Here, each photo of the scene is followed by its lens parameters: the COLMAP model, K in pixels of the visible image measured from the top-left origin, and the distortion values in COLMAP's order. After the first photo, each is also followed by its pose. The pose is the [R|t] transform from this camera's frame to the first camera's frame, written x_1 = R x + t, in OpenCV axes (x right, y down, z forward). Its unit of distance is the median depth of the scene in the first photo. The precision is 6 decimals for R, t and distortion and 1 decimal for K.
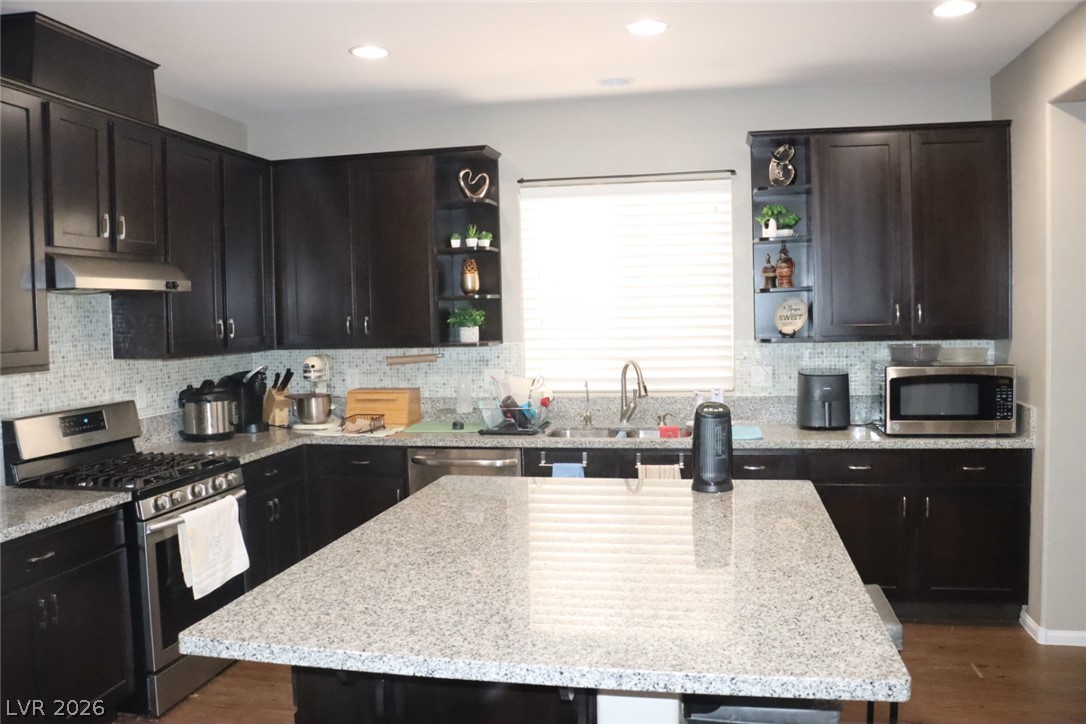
lens RADIAL K [[905.8, 0, 540.3], [0, 905.8, 355.7], [0, 0, 1]] dist [-0.153151, 0.102536]
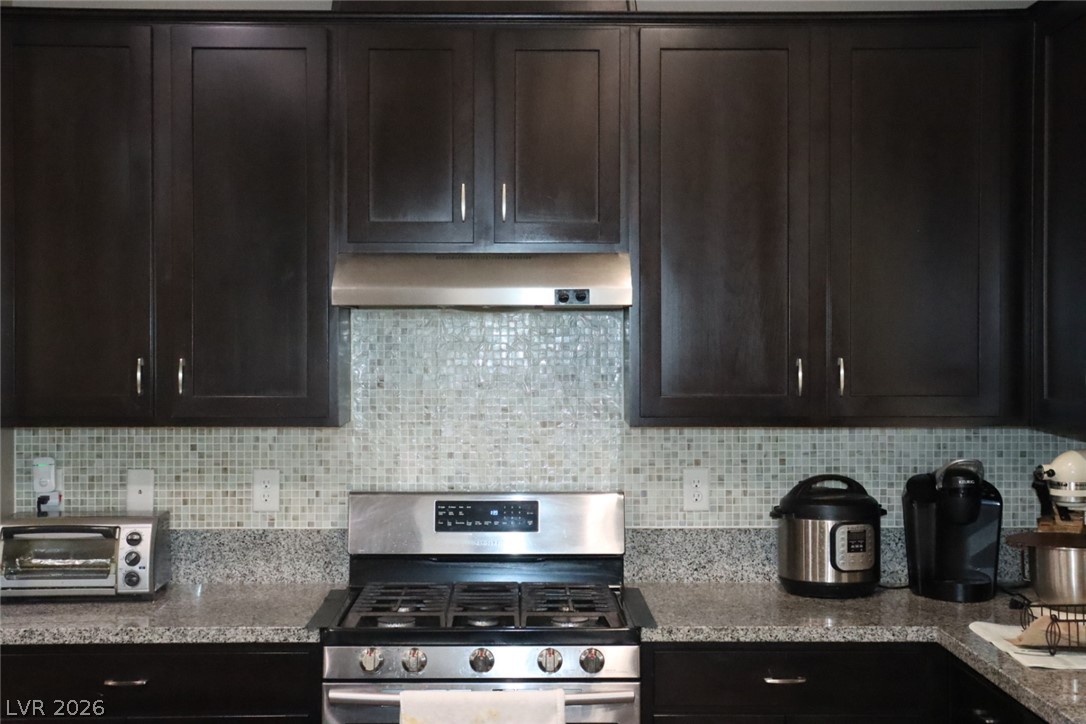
lens RADIAL K [[1456.9, 0, 540.9], [0, 1456.9, 362.4], [0, 0, 1]] dist [0.061530, 0.000000]
pose [[0.198520, 0.030841, -0.979612, 0.477561], [-0.053314, 0.998365, 0.020627, -0.053311], [0.978646, 0.048133, 0.199839, 0.766382]]
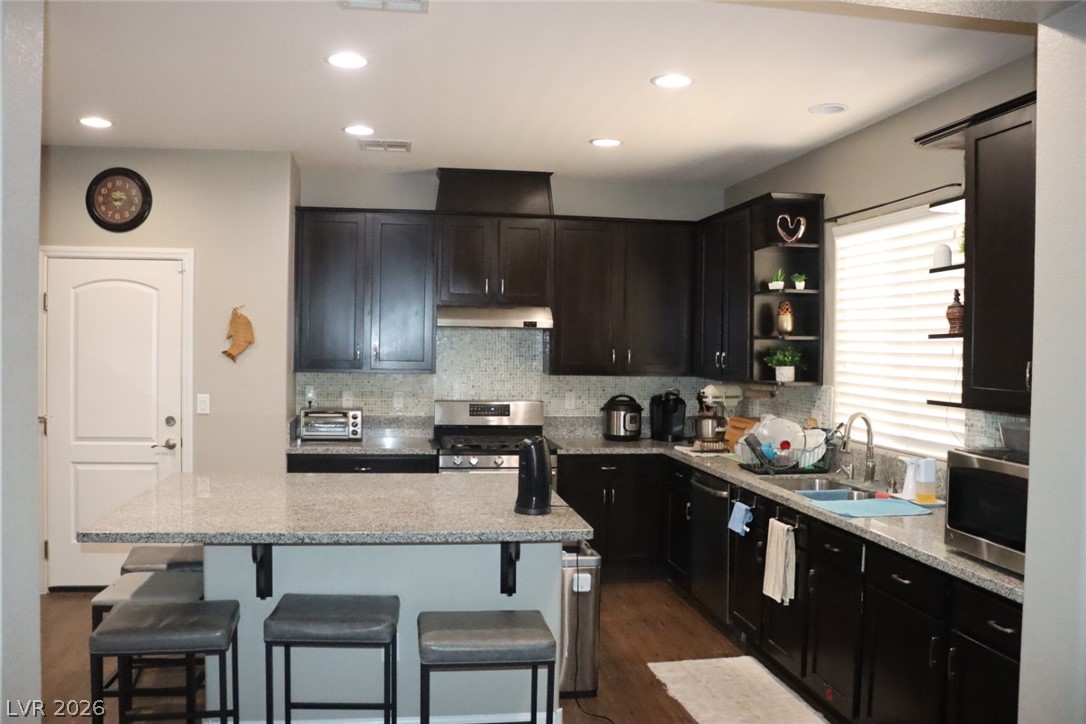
lens RADIAL K [[905.8, 0, 544.5], [0, 905.8, 361.1], [0, 0, 1]] dist [-0.153151, 0.102536]
pose [[0.349223, 0.046782, -0.935871, 0.973207], [-0.070666, 0.997224, 0.023479, -0.053285], [0.934371, 0.057935, 0.351560, 0.475708]]
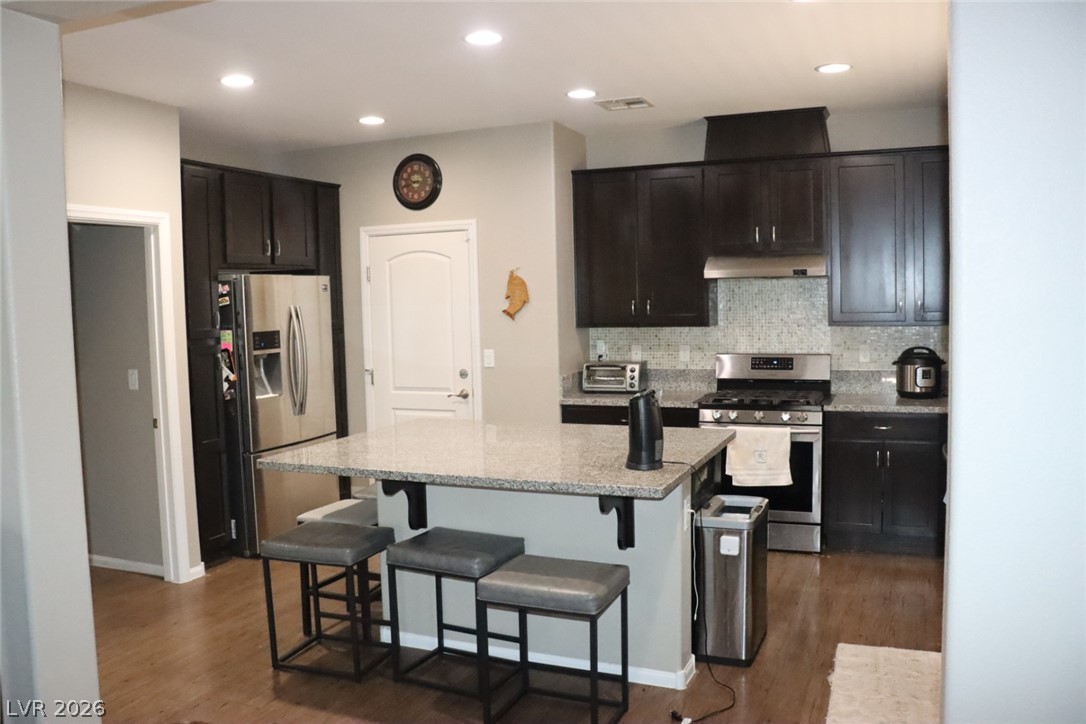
lens RADIAL K [[905.8, 0, 542.8], [0, 905.8, 361.9], [0, 0, 1]] dist [-0.153151, 0.102536]
pose [[-0.205800, 0.096098, -0.973864, 1.006076], [-0.020204, 0.994537, 0.102408, -0.072280], [0.978386, 0.040752, -0.202734, 0.862587]]
